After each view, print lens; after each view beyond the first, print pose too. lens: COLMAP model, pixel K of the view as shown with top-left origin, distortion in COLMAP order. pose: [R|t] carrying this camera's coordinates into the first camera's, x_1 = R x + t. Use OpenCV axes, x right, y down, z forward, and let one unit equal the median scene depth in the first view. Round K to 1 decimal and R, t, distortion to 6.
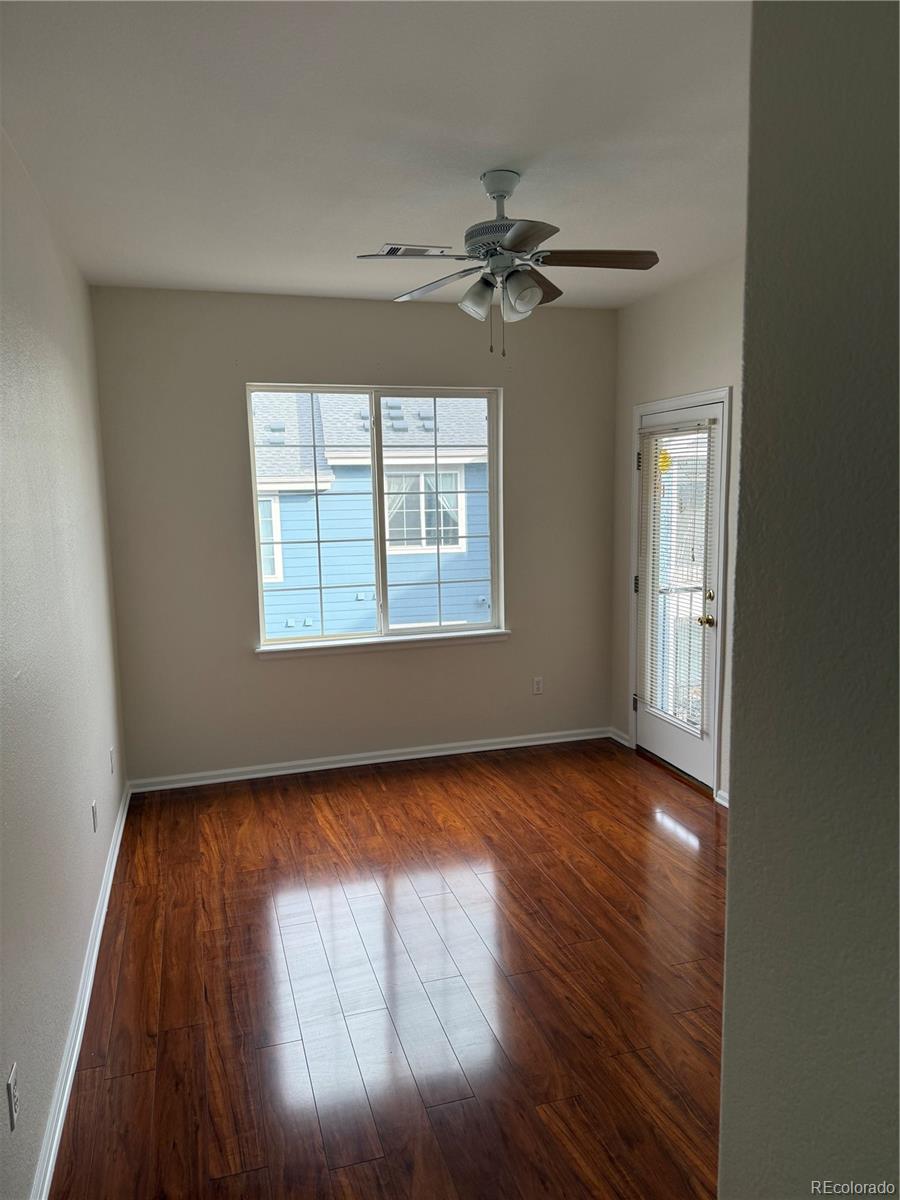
lens RADIAL K [[833.4, 0, 445.5], [0, 833.4, 604.8], [0, 0, 1]] dist [0.047832, 0.002454]
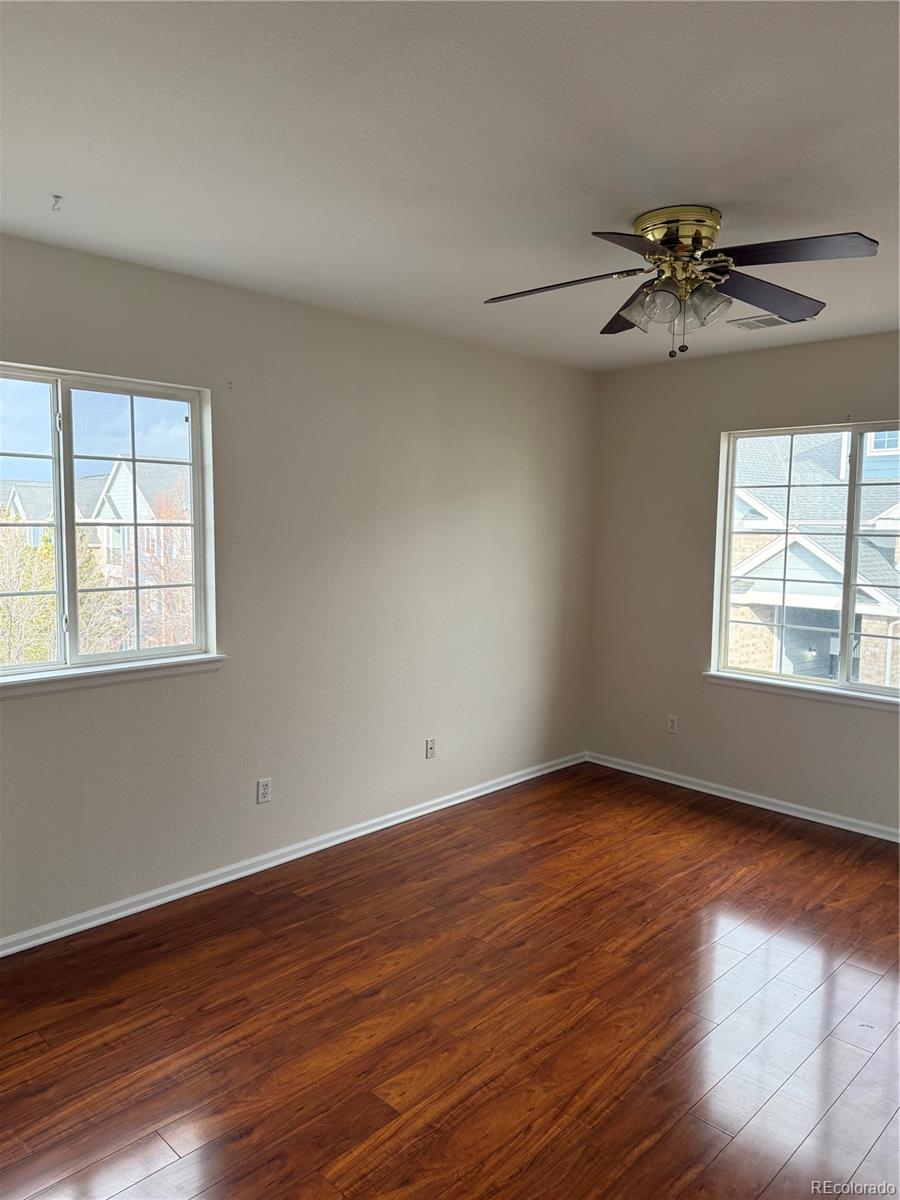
lens RADIAL K [[833.4, 0, 445.7], [0, 833.4, 596.3], [0, 0, 1]] dist [0.047832, 0.002454]
pose [[0.463590, 0.097317, -0.880690, 0.555502], [-0.141820, 0.989285, 0.034664, -0.034136], [0.874627, 0.108830, 0.472424, 0.166515]]
